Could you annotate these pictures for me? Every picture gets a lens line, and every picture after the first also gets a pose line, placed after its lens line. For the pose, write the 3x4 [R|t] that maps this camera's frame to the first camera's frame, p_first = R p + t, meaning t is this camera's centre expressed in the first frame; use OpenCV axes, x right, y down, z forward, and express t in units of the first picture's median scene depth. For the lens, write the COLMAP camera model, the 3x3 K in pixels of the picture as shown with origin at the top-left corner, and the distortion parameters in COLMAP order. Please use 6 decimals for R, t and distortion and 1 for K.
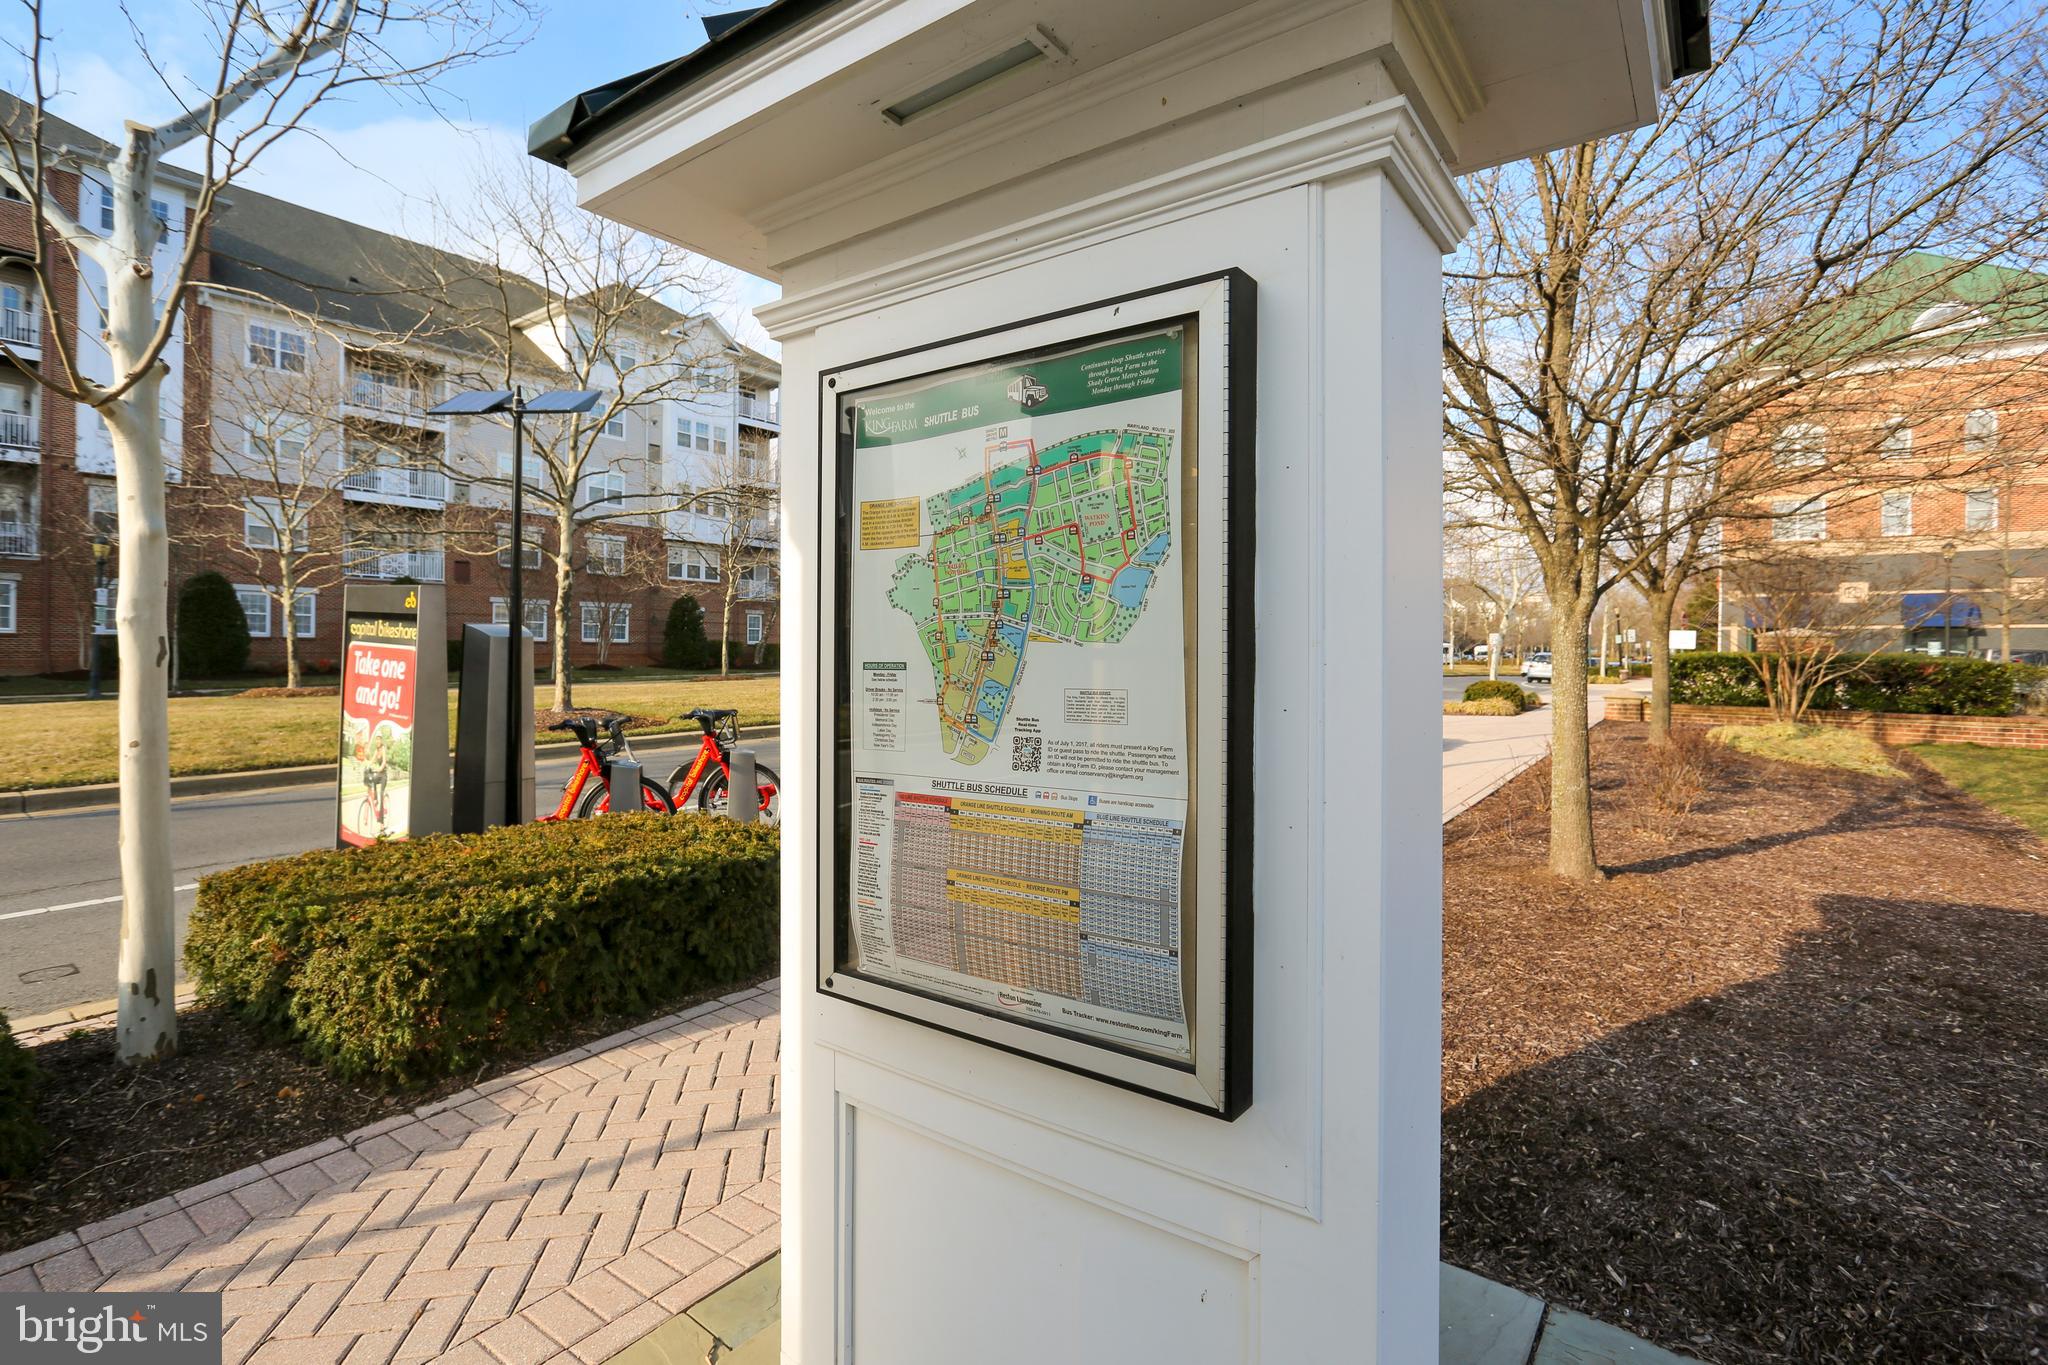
lens RADIAL K [[980.6, 0, 1018.5], [0, 980.6, 665.6], [0, 0, 1]] dist [0.001050, 0.000071]
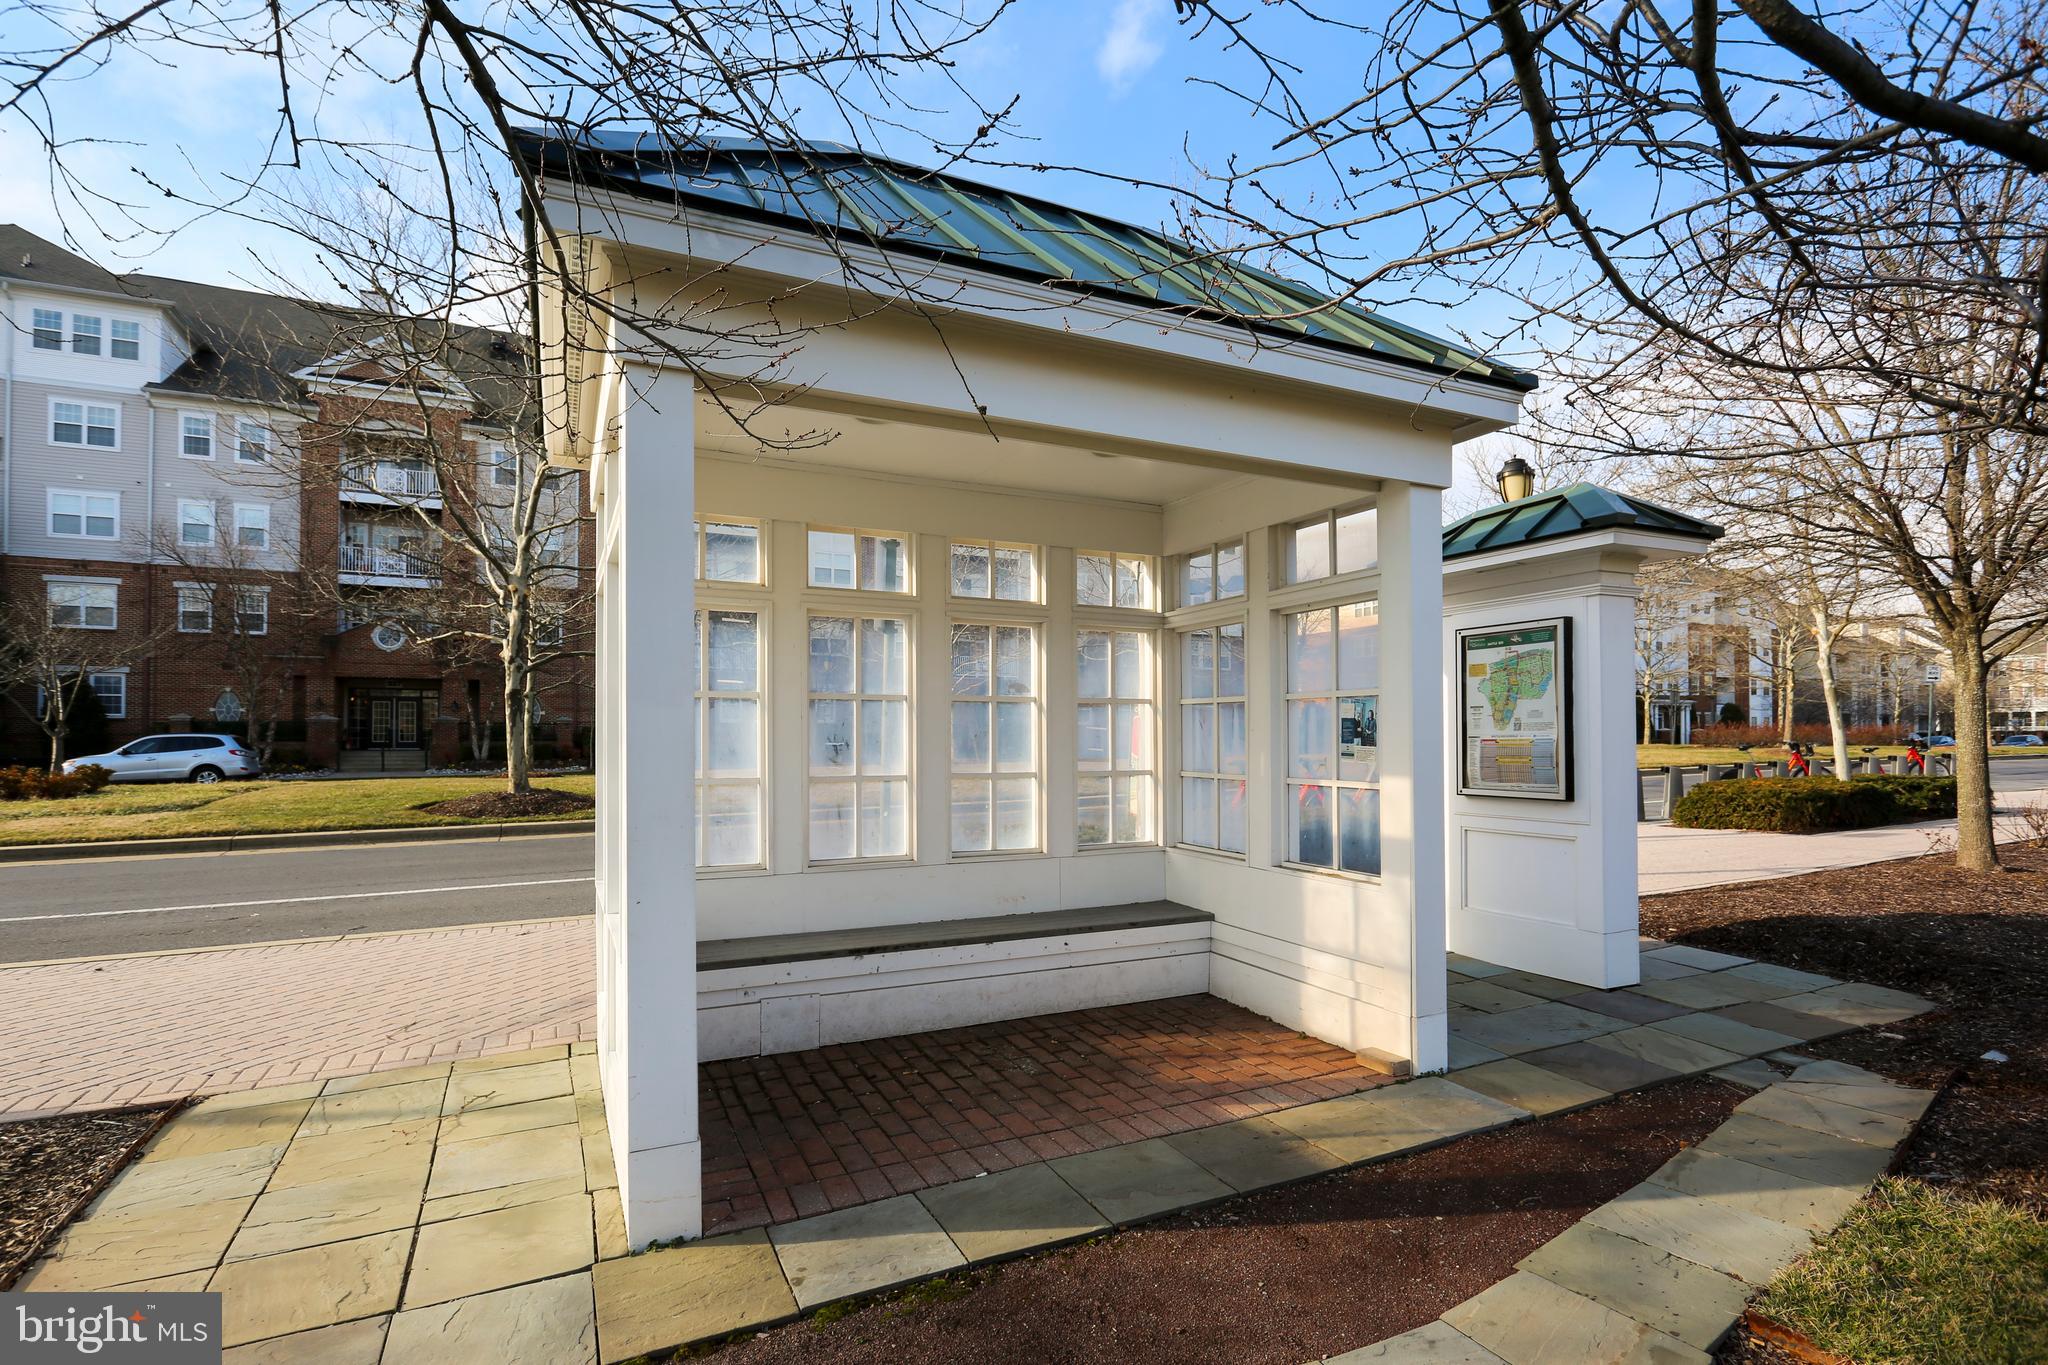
lens RADIAL K [[980.6, 0, 1023.6], [0, 980.6, 717.3], [0, 0, 1]] dist [0.001050, 0.000071]
pose [[0.880688, -0.011585, -0.473555, 0.129960], [-0.004753, 0.999434, -0.033290, 0.193836], [0.473673, 0.031569, 0.880135, -3.520015]]
